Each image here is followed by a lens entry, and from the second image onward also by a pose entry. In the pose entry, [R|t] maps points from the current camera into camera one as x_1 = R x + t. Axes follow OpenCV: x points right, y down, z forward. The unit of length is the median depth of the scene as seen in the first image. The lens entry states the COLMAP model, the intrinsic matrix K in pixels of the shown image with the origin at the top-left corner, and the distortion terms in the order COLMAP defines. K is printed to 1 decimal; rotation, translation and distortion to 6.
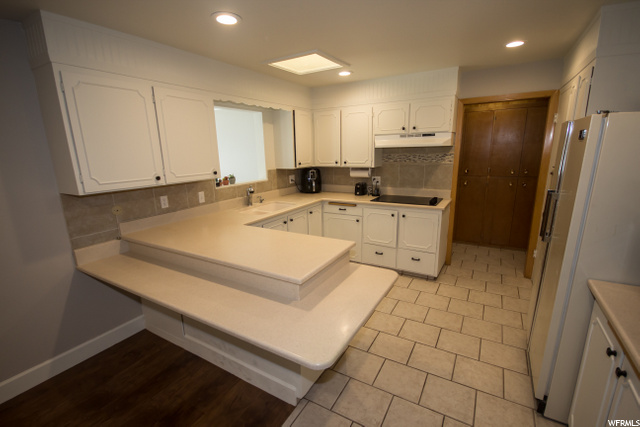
lens RADIAL K [[293.9, 0, 319.3], [0, 293.9, 215.4], [0, 0, 1]] dist [0.001031, -0.002139]
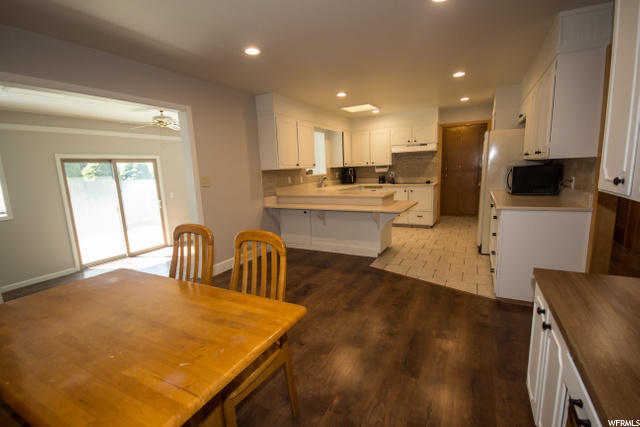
lens RADIAL K [[293.9, 0, 319.1], [0, 293.9, 214.4], [0, 0, 1]] dist [0.001031, -0.002139]
pose [[0.998852, -0.022717, 0.042183, -0.304677], [0.025581, 0.997313, -0.068640, 0.223992], [-0.040510, 0.069640, 0.996749, -0.633063]]
